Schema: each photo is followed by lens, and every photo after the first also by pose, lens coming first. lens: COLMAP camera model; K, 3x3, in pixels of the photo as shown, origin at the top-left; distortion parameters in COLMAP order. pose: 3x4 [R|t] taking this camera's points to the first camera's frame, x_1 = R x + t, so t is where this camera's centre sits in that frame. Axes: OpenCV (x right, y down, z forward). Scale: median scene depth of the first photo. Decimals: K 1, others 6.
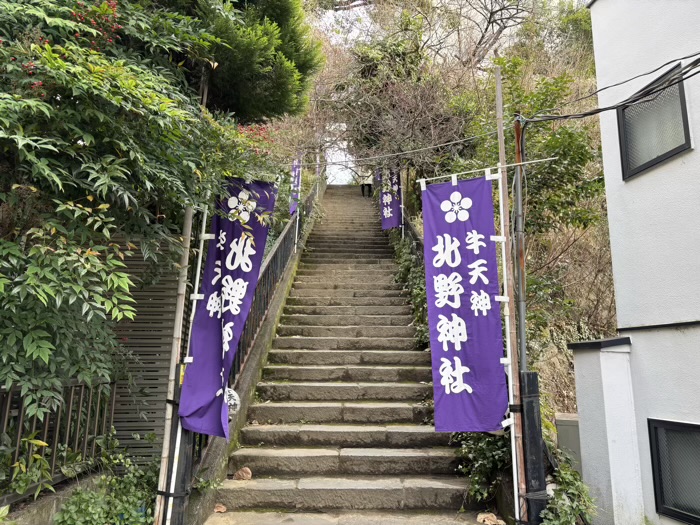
lens RADIAL K [[528.8, 0, 351.0], [0, 528.8, 260.8], [0, 0, 1]] dist [0.058861, -0.056060]
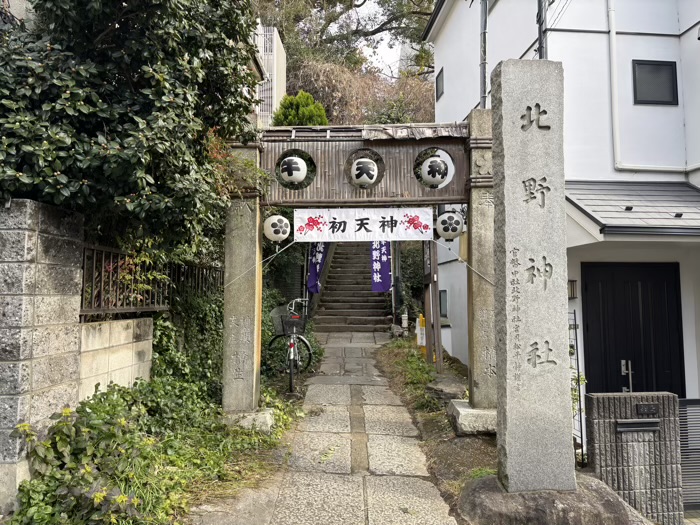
lens RADIAL K [[528.8, 0, 350.2], [0, 528.8, 262.5], [0, 0, 1]] dist [0.058861, -0.056060]
pose [[0.994671, -0.014709, -0.102049, 0.383926], [0.027184, 0.992162, 0.121963, -0.350658], [0.099455, -0.124087, 0.987275, -2.693623]]
